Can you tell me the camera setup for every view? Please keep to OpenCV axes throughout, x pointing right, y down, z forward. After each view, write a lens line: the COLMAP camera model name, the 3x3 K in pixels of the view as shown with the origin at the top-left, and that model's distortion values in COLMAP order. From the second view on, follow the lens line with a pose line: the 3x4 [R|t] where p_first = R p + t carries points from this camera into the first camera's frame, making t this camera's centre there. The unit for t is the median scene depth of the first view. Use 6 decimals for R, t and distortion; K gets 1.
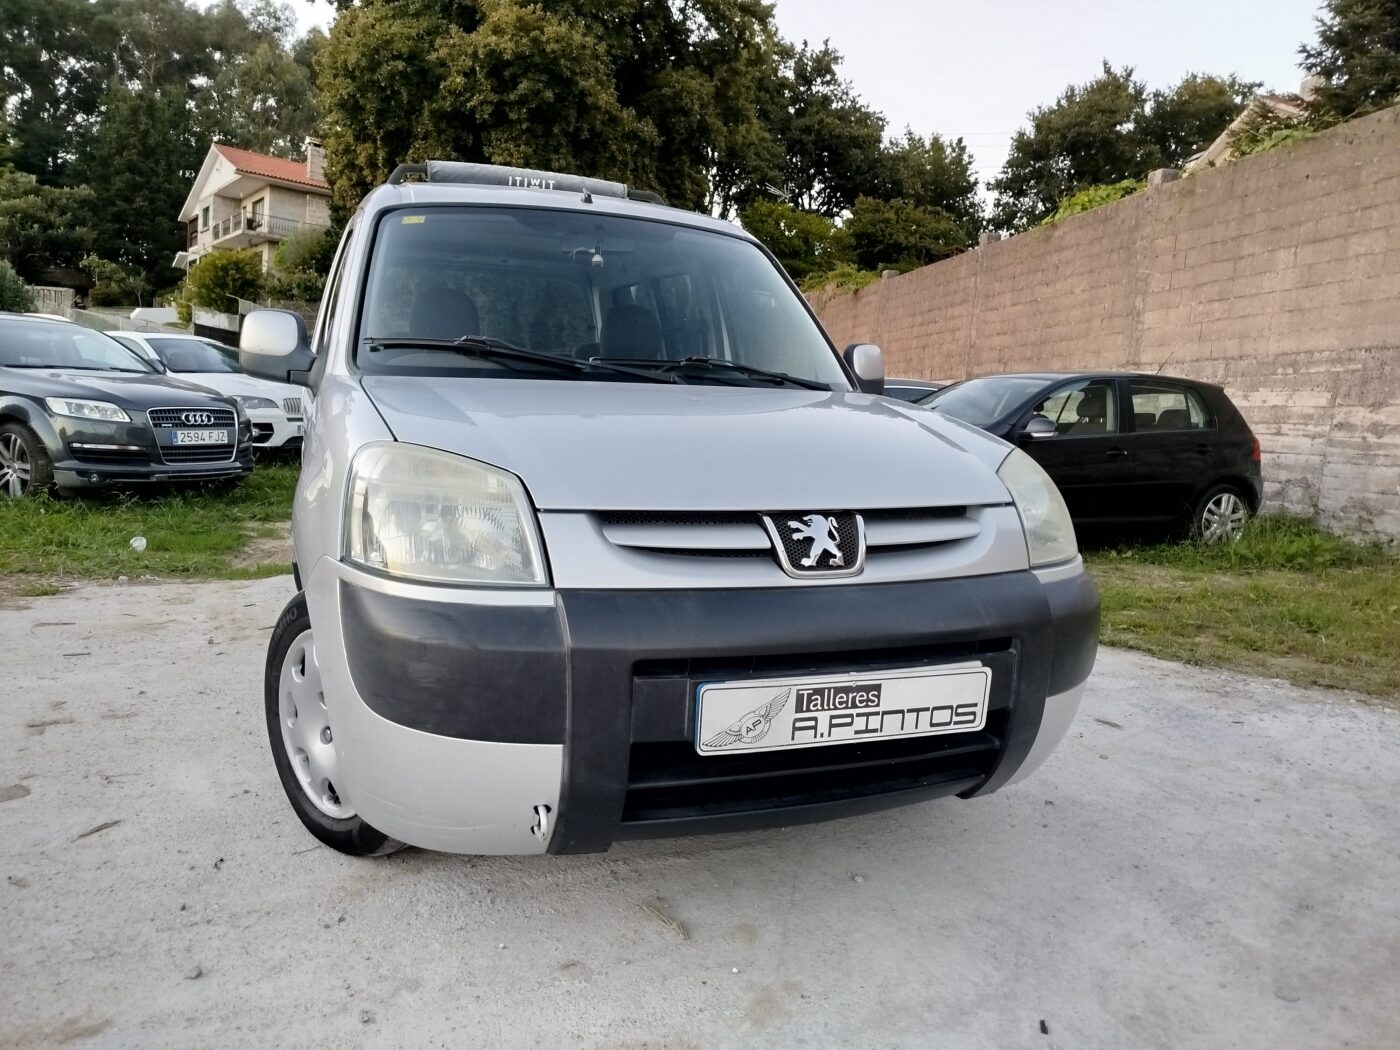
lens RADIAL K [[1052.5, 0, 700.0], [0, 1052.5, 525.0], [0, 0, 1]] dist [0.040333, -0.053221]
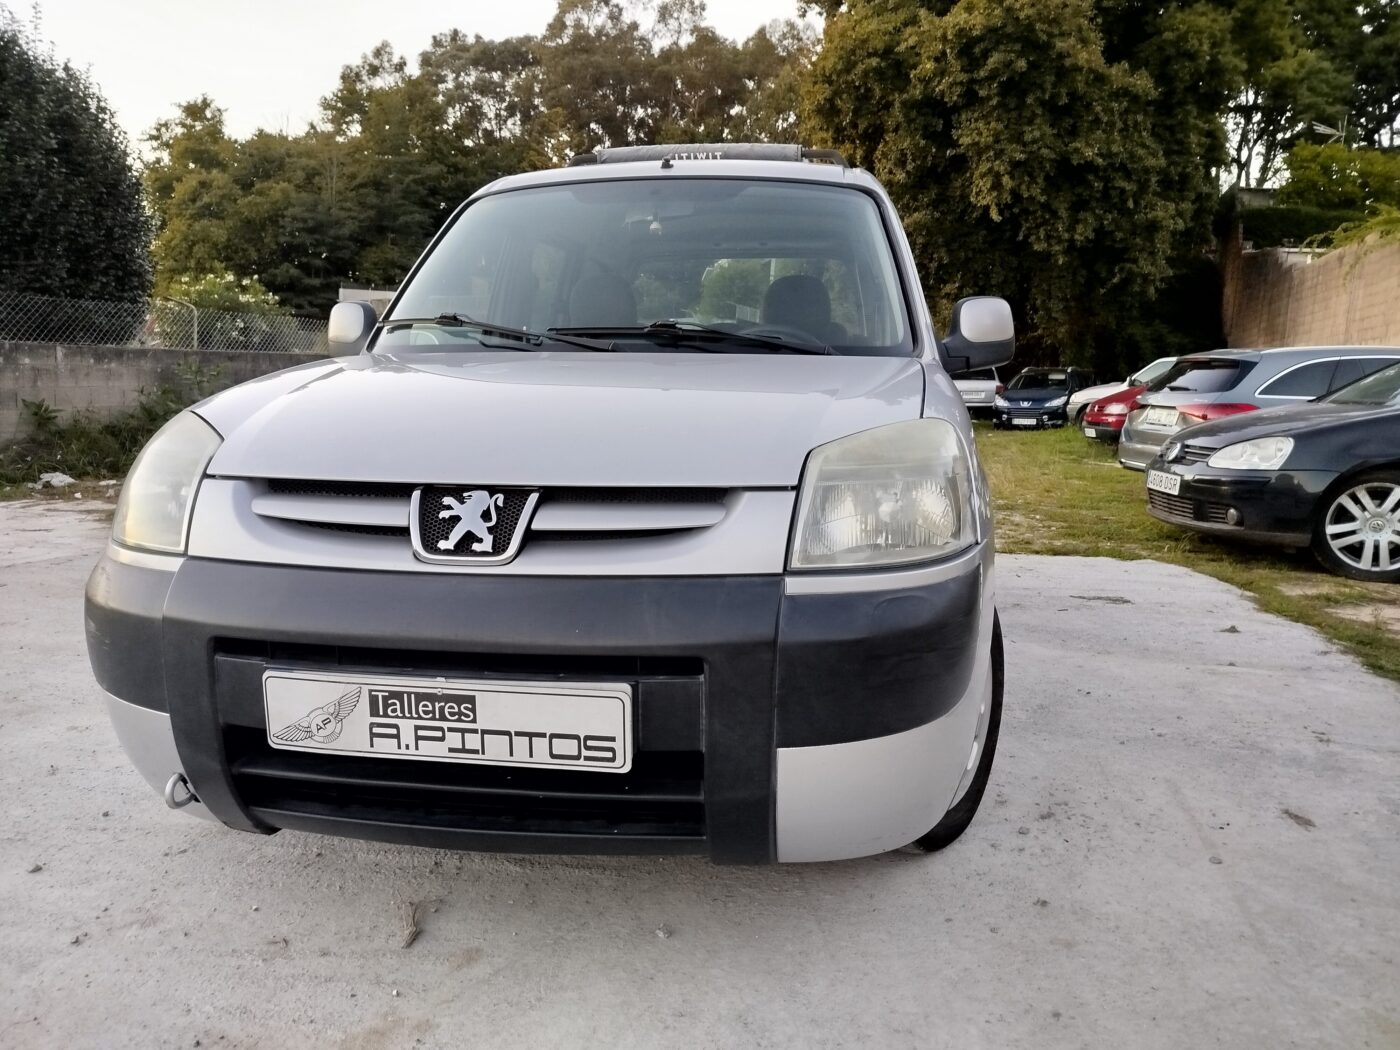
lens RADIAL K [[1039.1, 0, 699.5], [0, 1039.1, 530.5], [0, 0, 1]] dist [-0.000141, 0.001504]
pose [[0.860558, 0.044647, -0.507391, 0.100771], [-0.038040, 0.999002, 0.023389, -0.000597], [0.507930, -0.000827, 0.861398, 0.053850]]
